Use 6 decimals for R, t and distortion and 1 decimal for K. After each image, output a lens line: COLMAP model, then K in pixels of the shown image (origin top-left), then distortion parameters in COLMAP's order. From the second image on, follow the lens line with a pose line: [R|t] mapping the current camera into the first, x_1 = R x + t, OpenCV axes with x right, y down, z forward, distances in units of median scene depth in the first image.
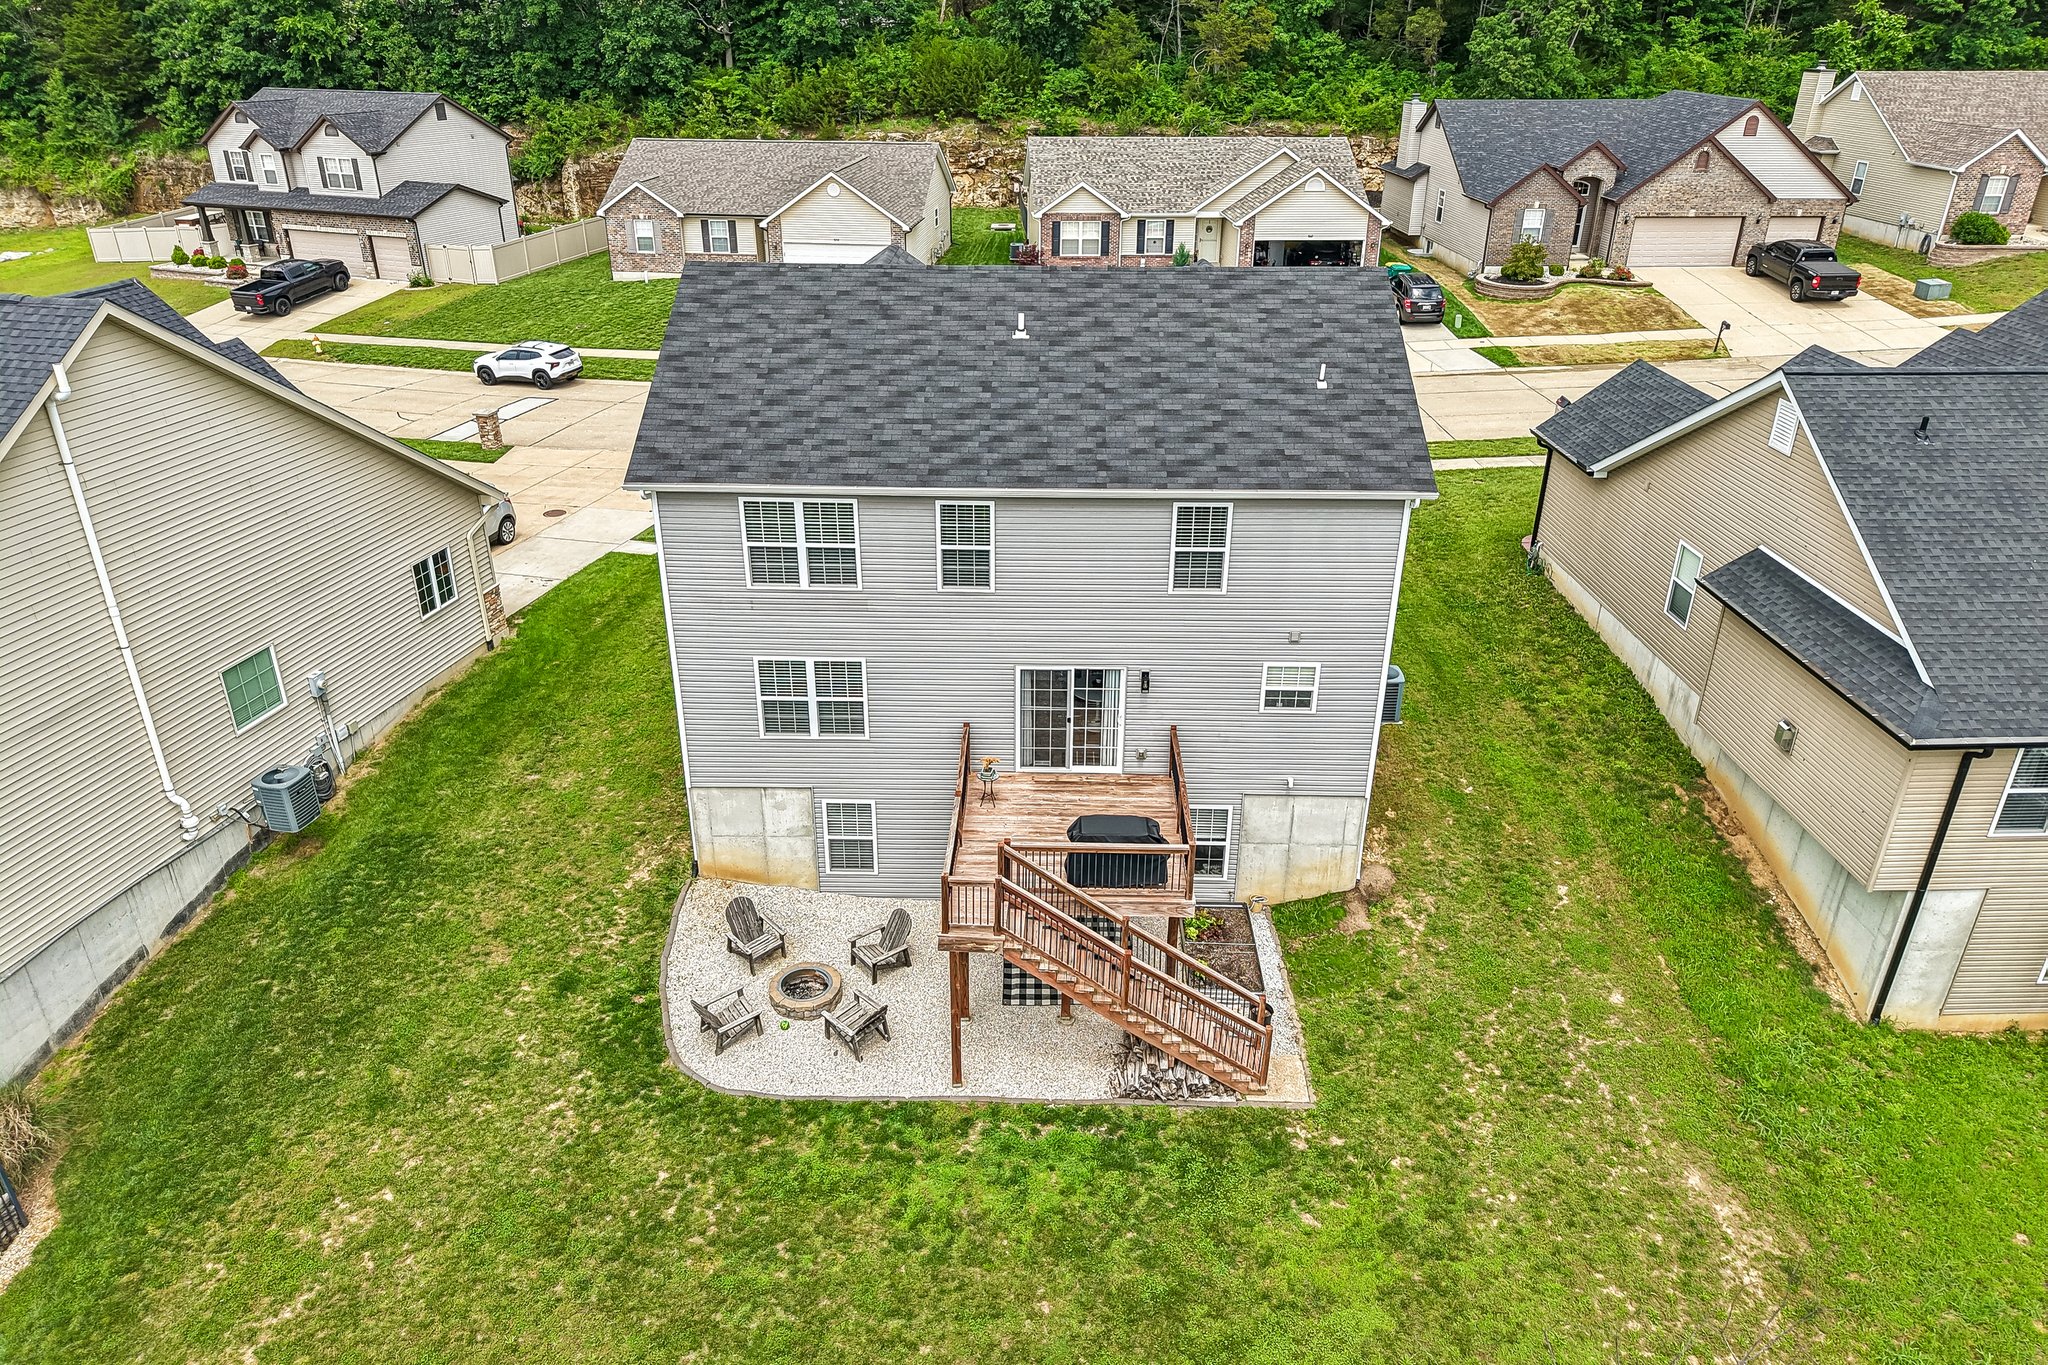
lens RADIAL K [[1387.0, 0, 984.5], [0, 1387.0, 678.9], [0, 0, 1]] dist [0.003998, -0.000574]
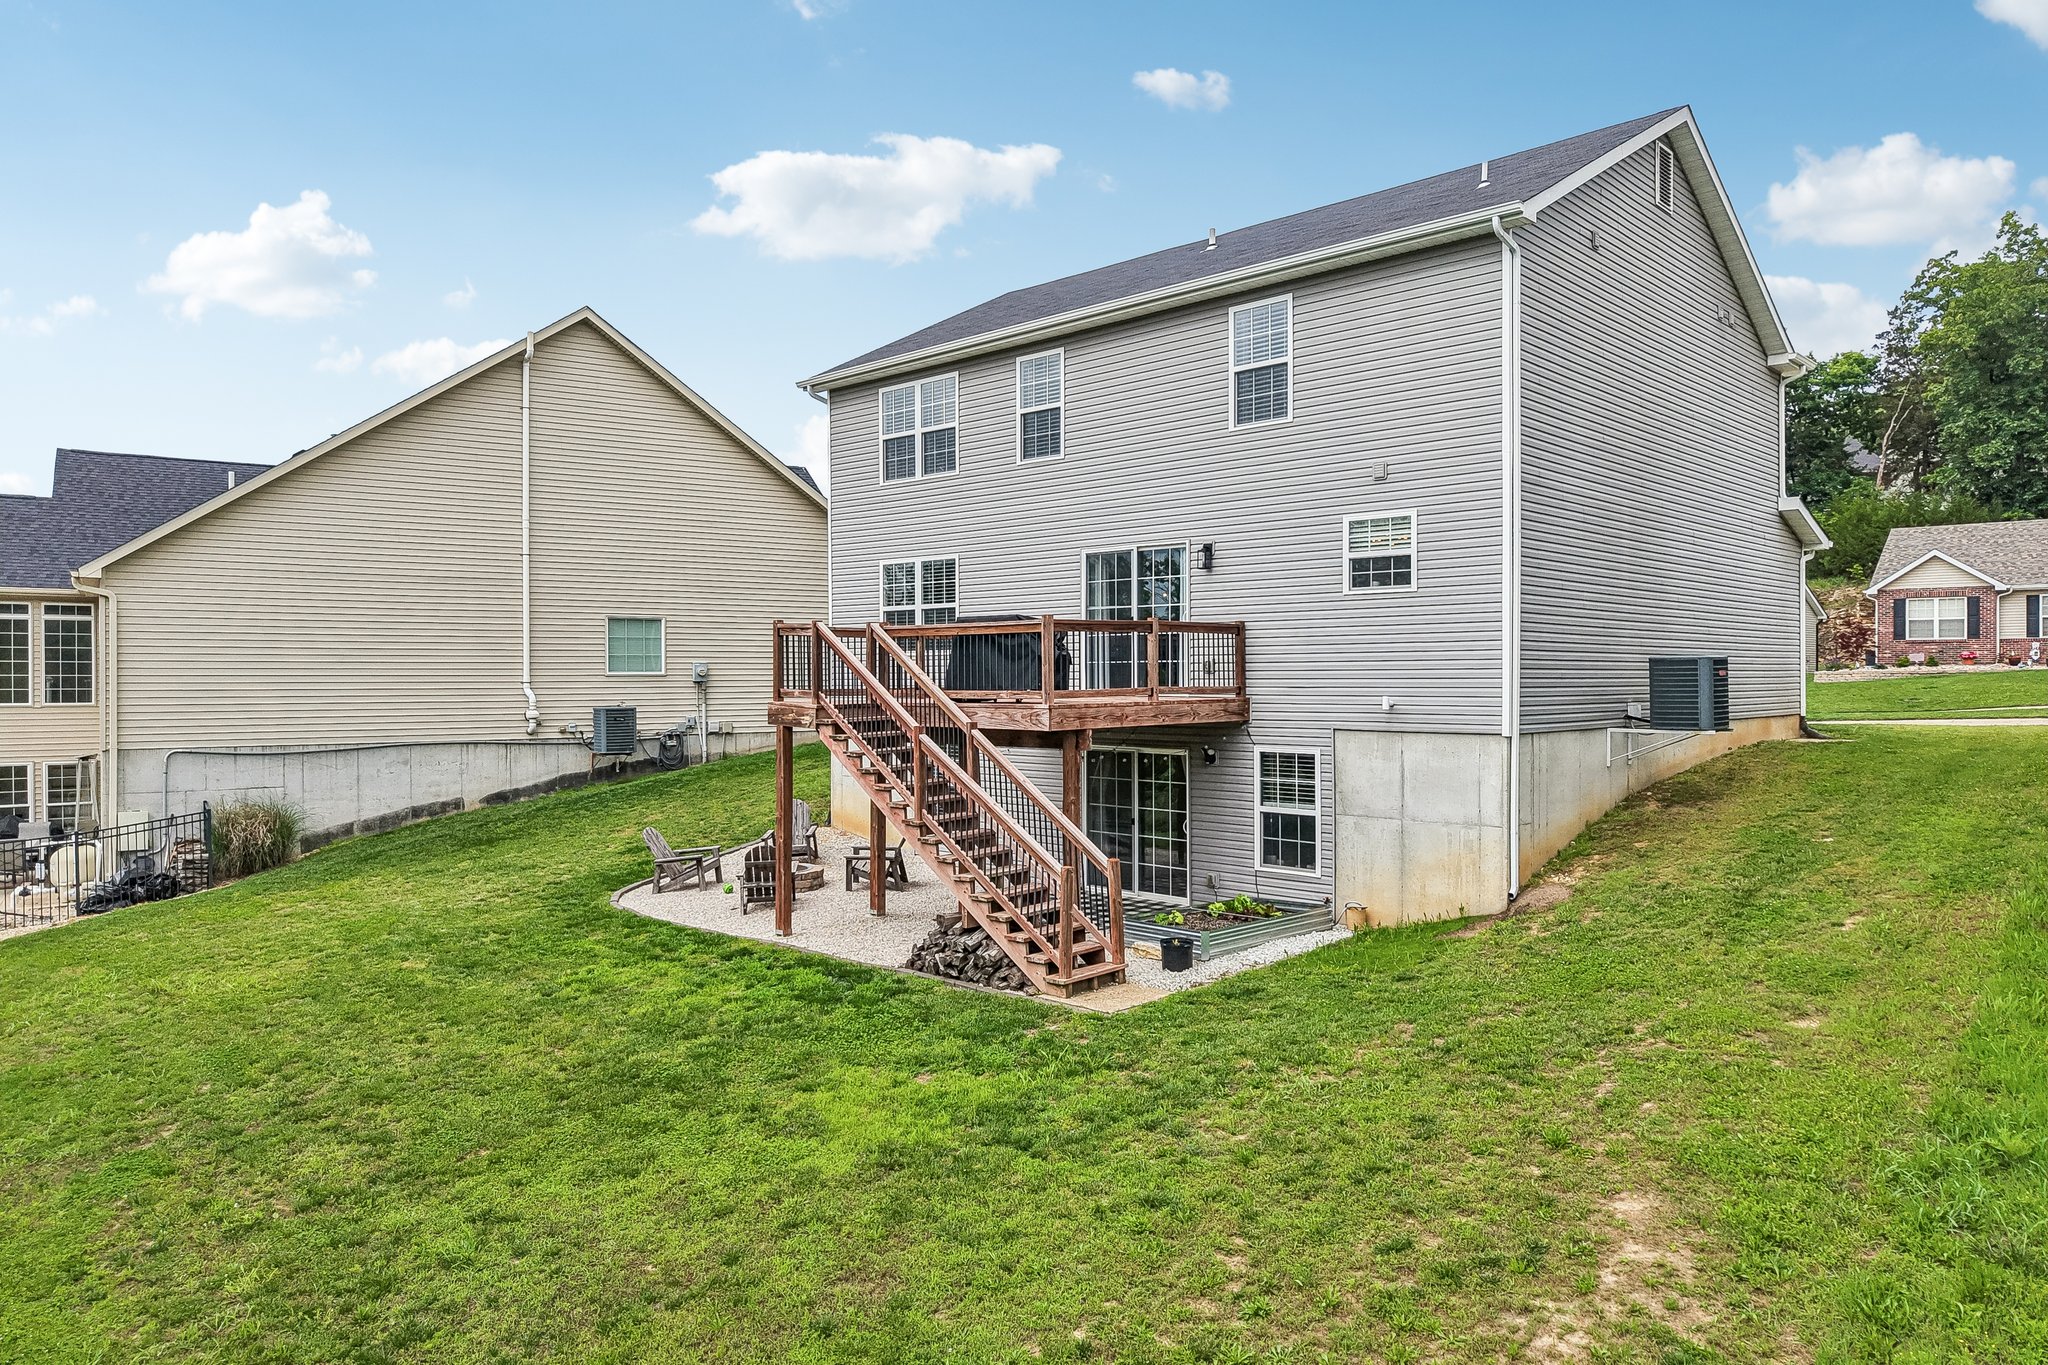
lens RADIAL K [[1350.6, 0, 980.5], [0, 1350.6, 677.4], [0, 0, 1]] dist [0.006846, 0.000886]
pose [[0.738353, 0.012977, -0.674289, 0.592140], [-0.299282, 0.902282, -0.310352, 0.372779], [0.604372, 0.430952, 0.670086, 0.500243]]
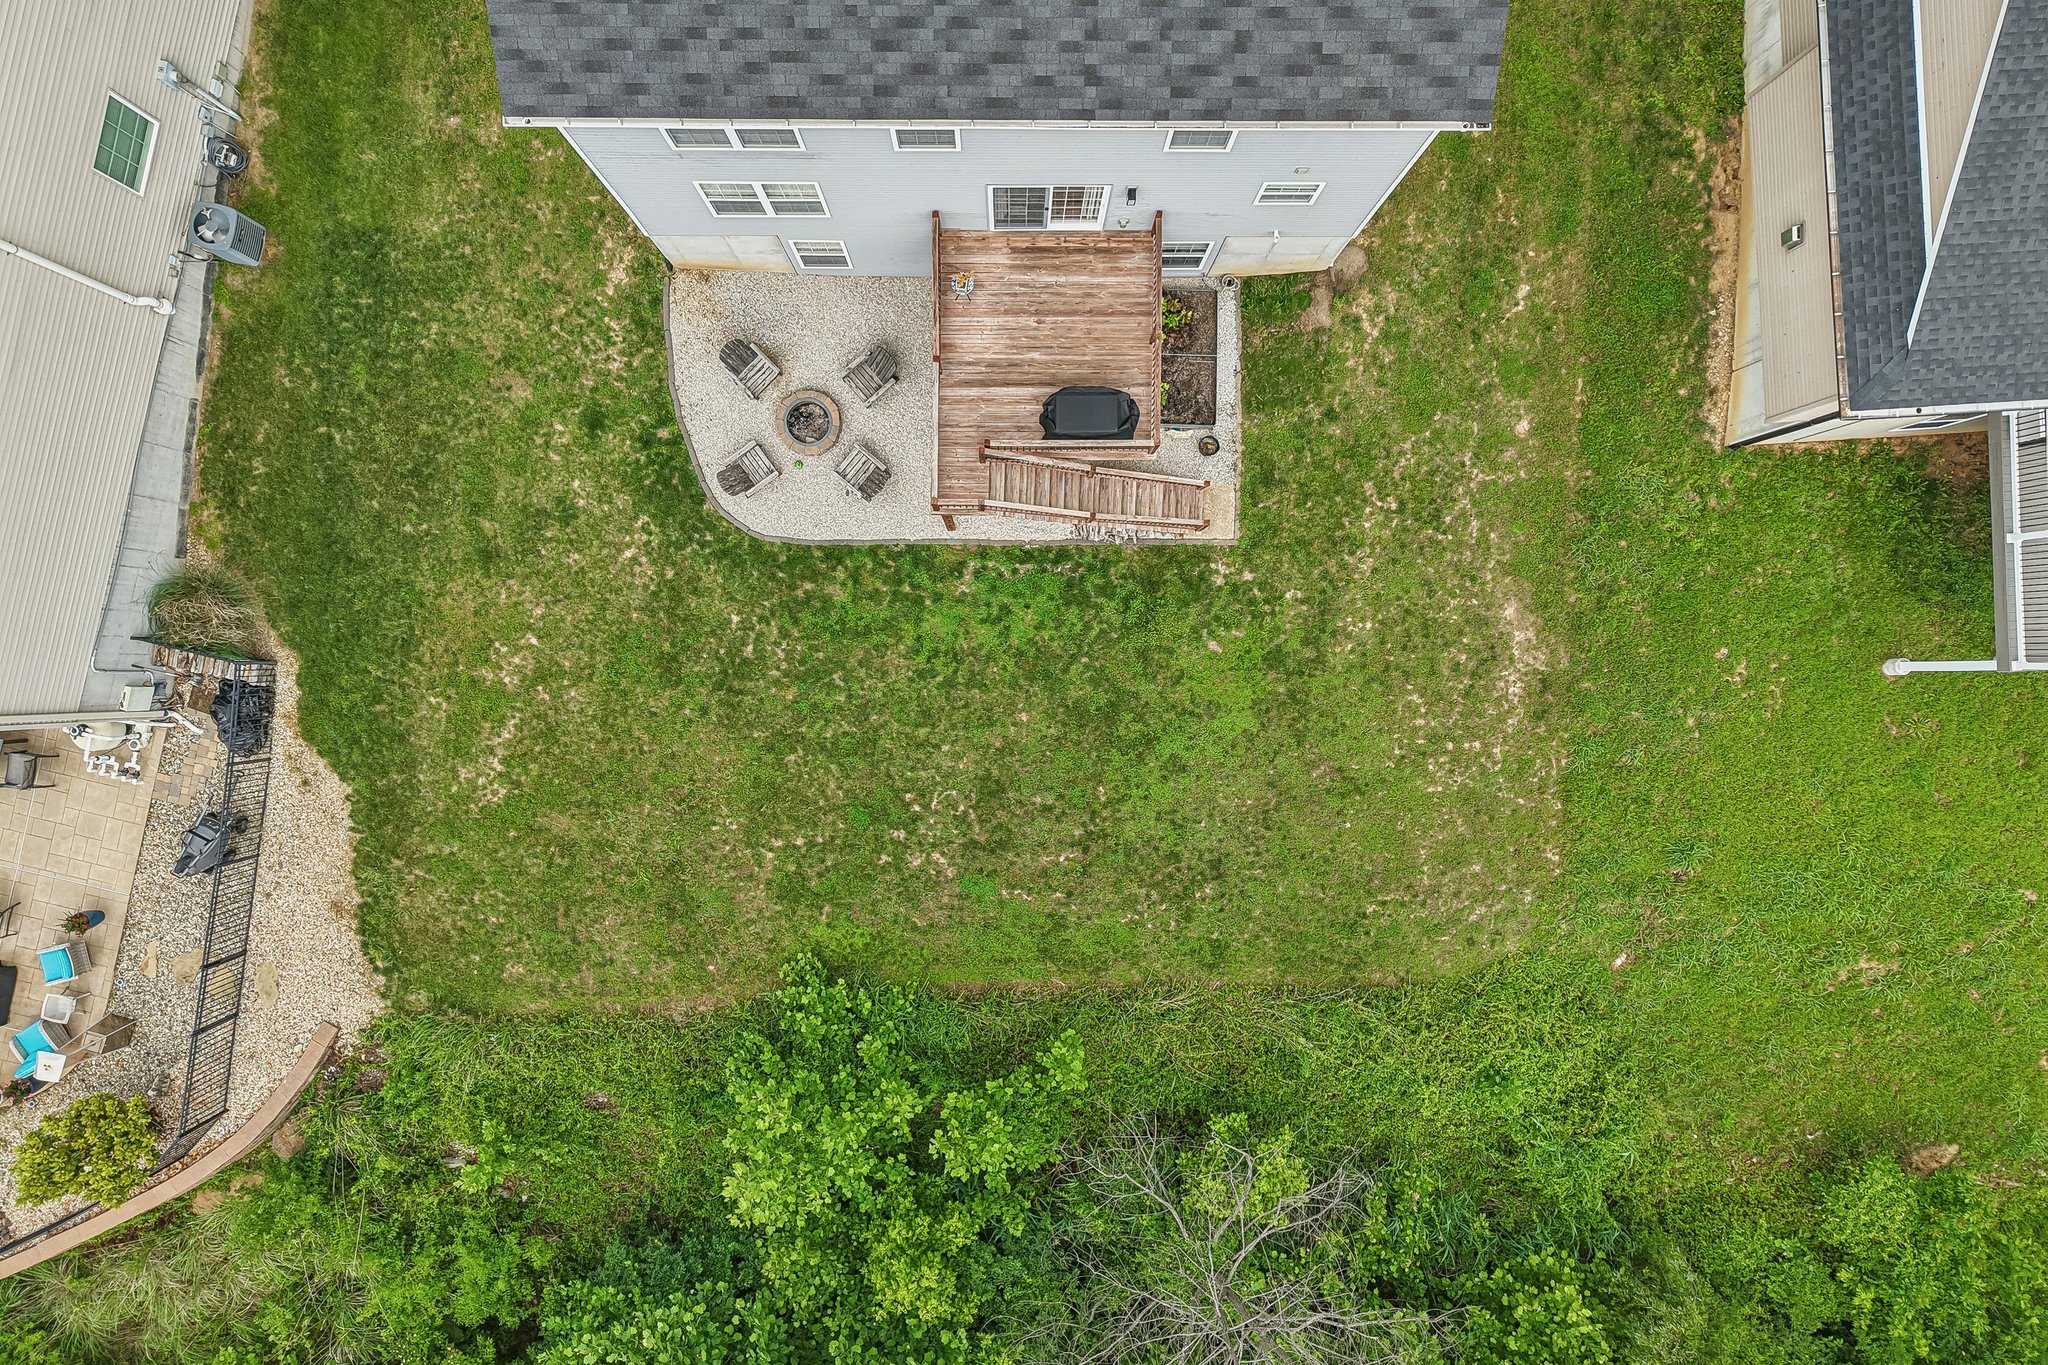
lens RADIAL K [[1361.7, 0, 987.9], [0, 1361.7, 678.3], [0, 0, 1]] dist [0.136450, -0.291881]
pose [[0.998903, -0.046105, -0.008248, 0.016913], [0.027172, 0.427013, 0.903837, -0.762341], [-0.038150, -0.903069, 0.427797, 0.364623]]
